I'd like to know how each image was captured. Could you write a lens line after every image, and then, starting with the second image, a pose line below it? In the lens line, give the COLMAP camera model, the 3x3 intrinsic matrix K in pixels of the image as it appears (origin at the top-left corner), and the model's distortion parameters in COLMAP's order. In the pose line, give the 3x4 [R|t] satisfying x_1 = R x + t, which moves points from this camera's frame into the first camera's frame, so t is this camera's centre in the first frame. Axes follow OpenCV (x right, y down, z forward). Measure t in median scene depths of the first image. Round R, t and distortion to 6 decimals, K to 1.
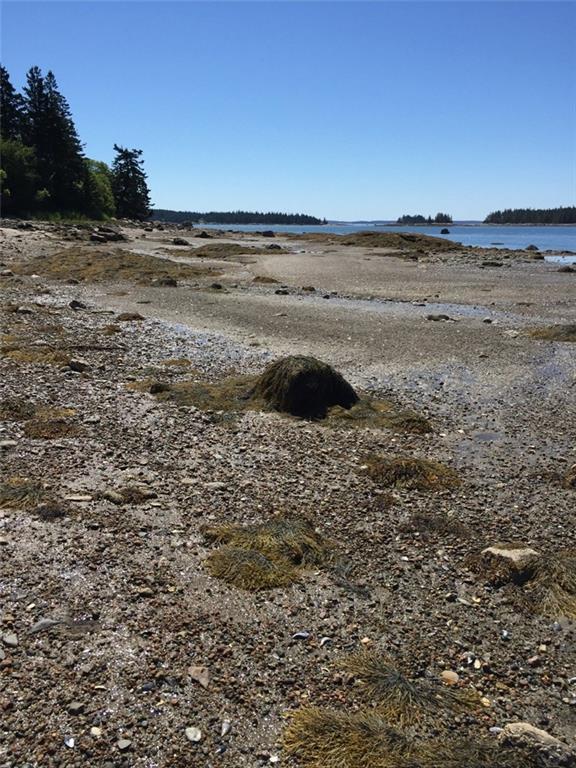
lens RADIAL K [[664.2, 0, 290.6], [0, 664.2, 385.0], [0, 0, 1]] dist [0.082801, -0.092980]
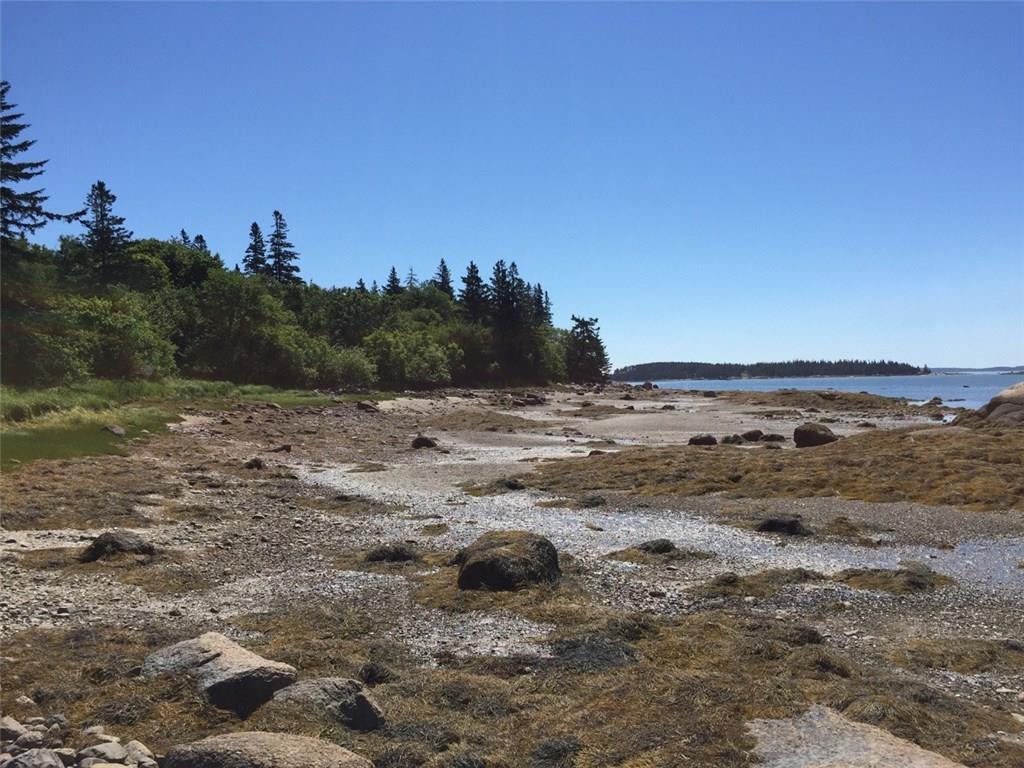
lens RADIAL K [[885.6, 0, 510.9], [0, 885.6, 383.8], [0, 0, 1]] dist [0.082801, -0.092980]
pose [[0.919972, -0.024787, -0.391199, 0.191150], [-0.065469, 0.974264, -0.215693, 0.054663], [0.386478, 0.224043, 0.894673, -0.260442]]
